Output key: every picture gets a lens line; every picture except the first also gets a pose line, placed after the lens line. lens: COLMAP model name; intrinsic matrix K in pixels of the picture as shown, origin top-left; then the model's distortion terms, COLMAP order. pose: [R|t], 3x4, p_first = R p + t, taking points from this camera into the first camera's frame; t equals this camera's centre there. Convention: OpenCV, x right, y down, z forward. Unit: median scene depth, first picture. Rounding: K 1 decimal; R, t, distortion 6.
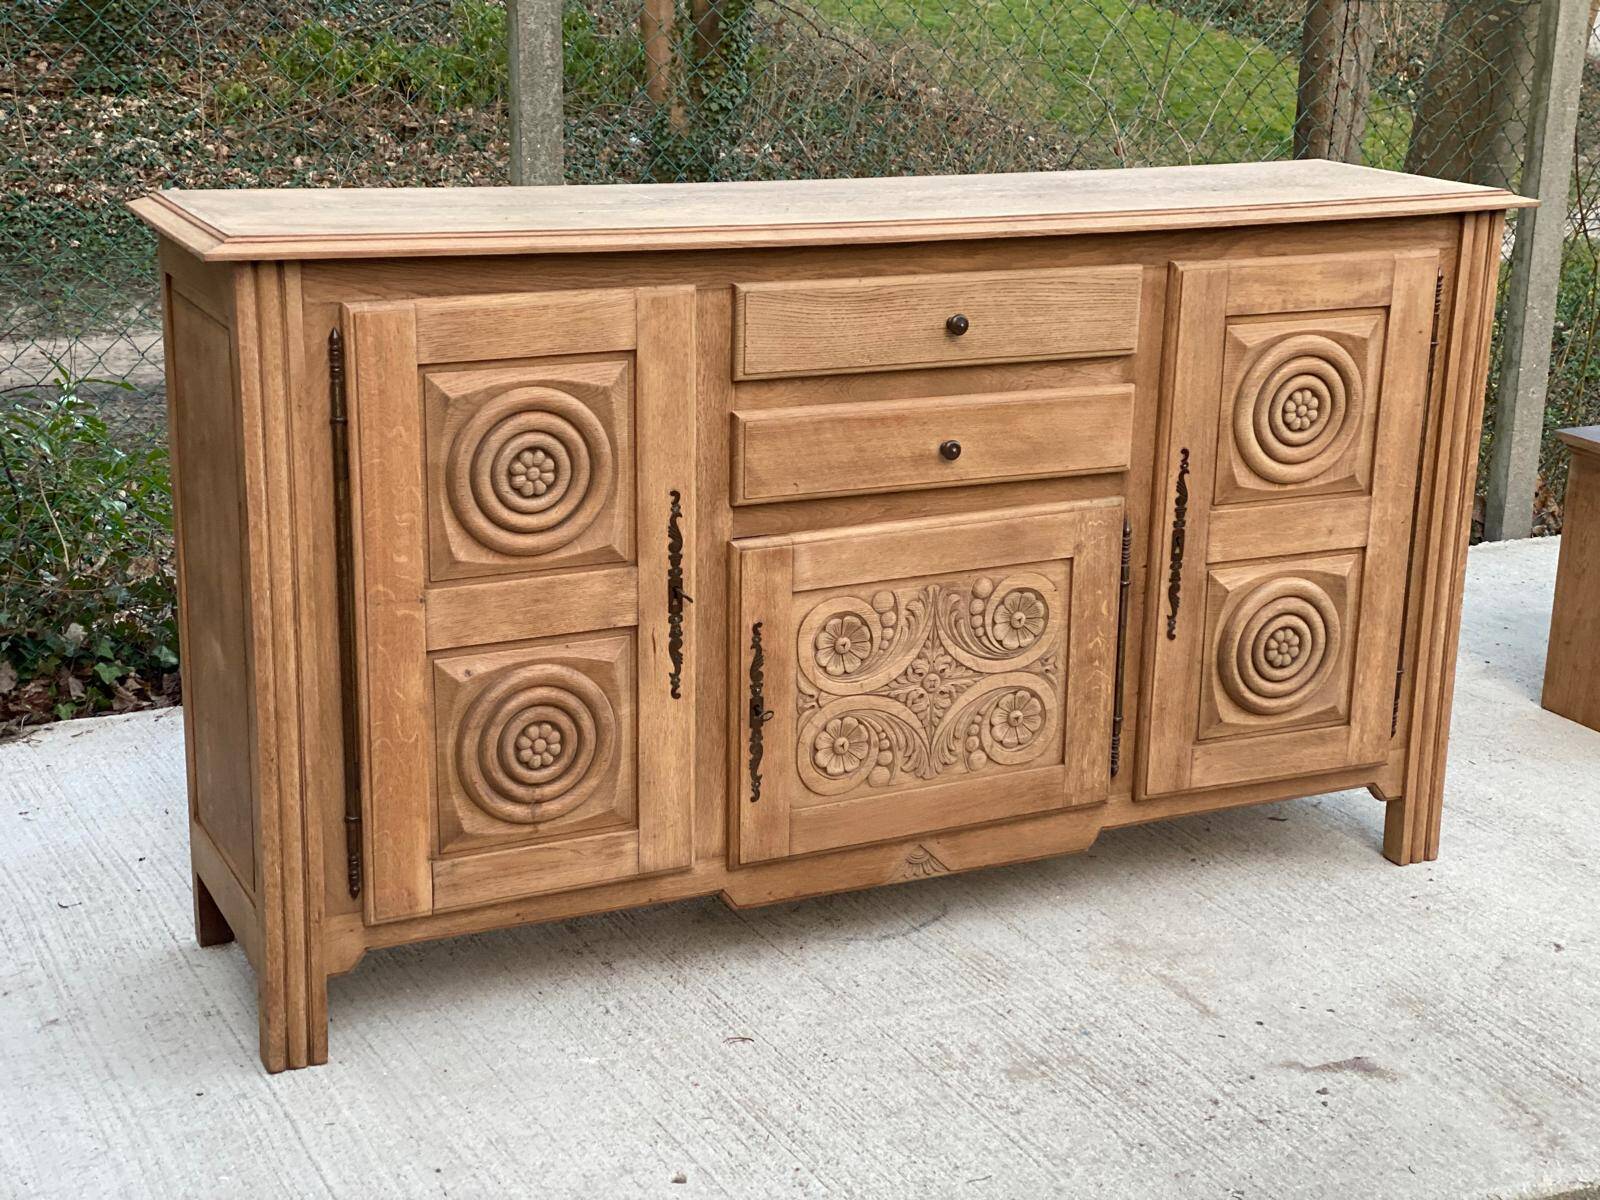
lens RADIAL K [[2375.8, 0, 801.7], [0, 2375.8, 607.6], [0, 0, 1]] dist [0.126624, 0.000000]
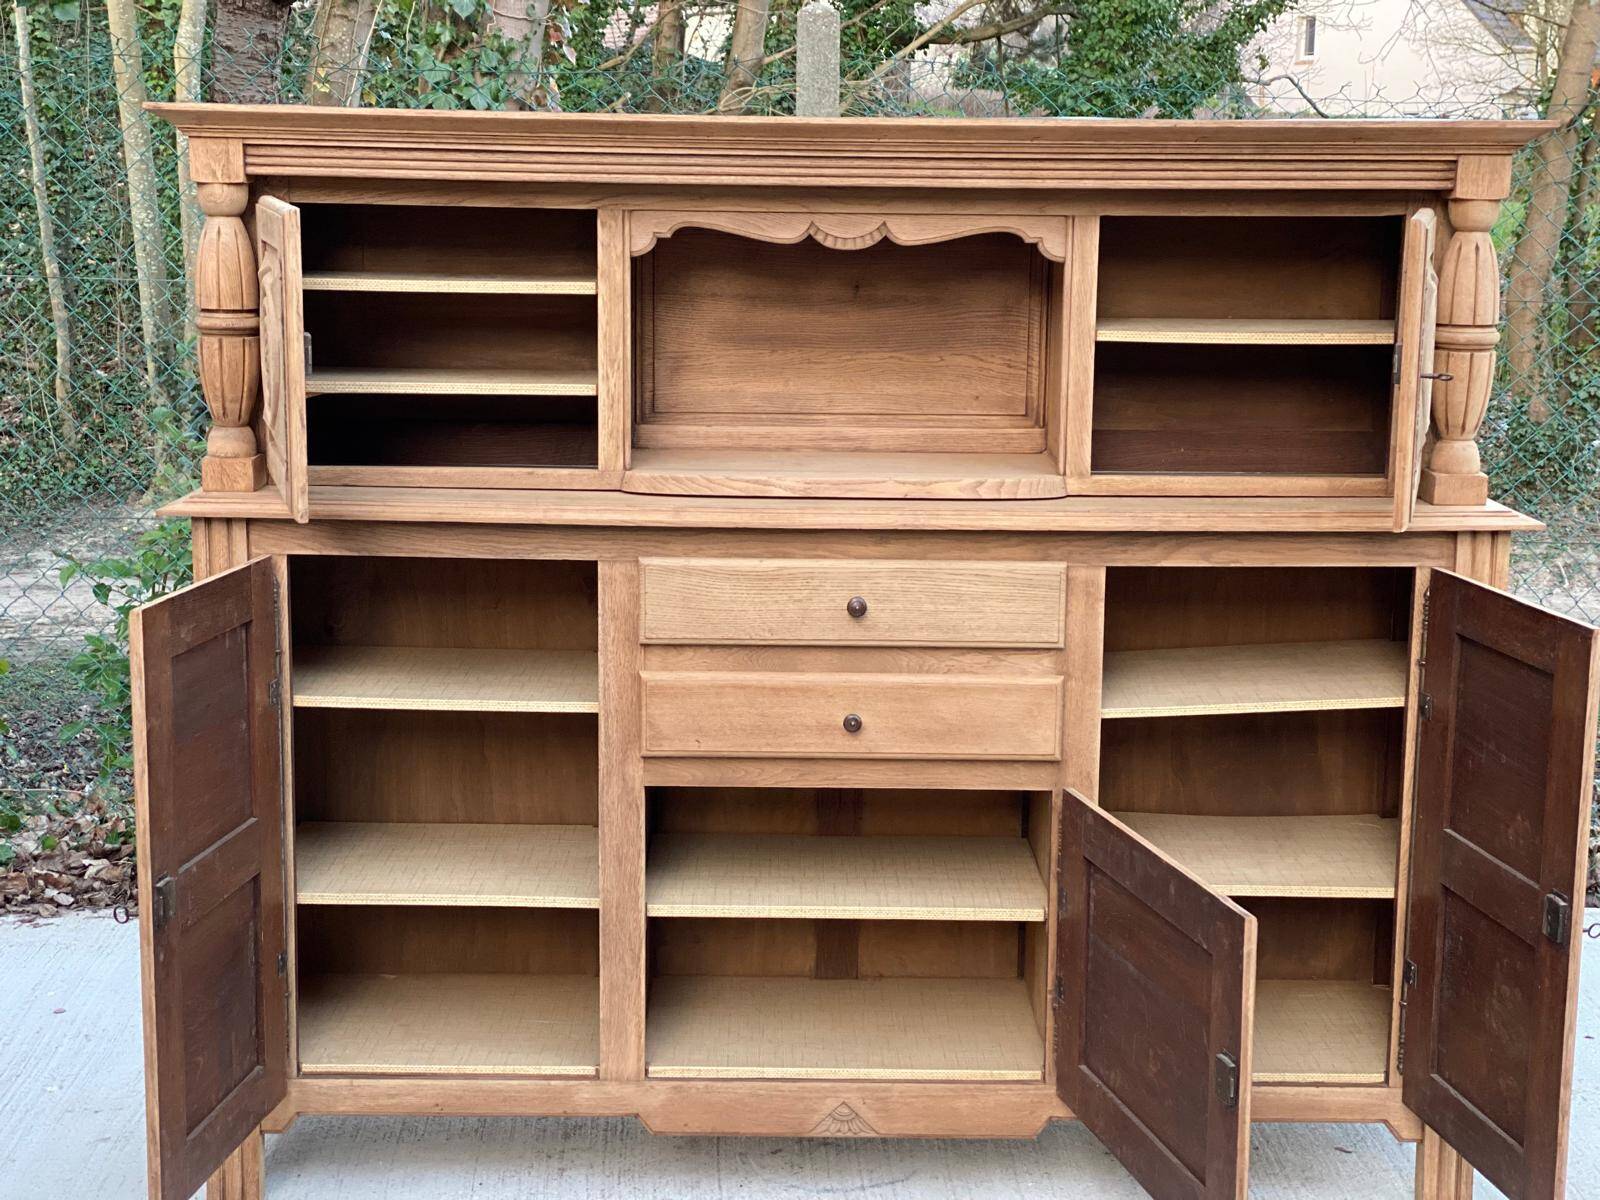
lens RADIAL K [[2375.8, 0, 799.1], [0, 2375.8, 589.3], [0, 0, 1]] dist [0.126624, 0.000000]
pose [[0.908596, 0.060216, -0.413312, 0.460644], [-0.109504, 0.989282, -0.096596, -0.019461], [0.403065, 0.133026, 0.905452, 0.018205]]
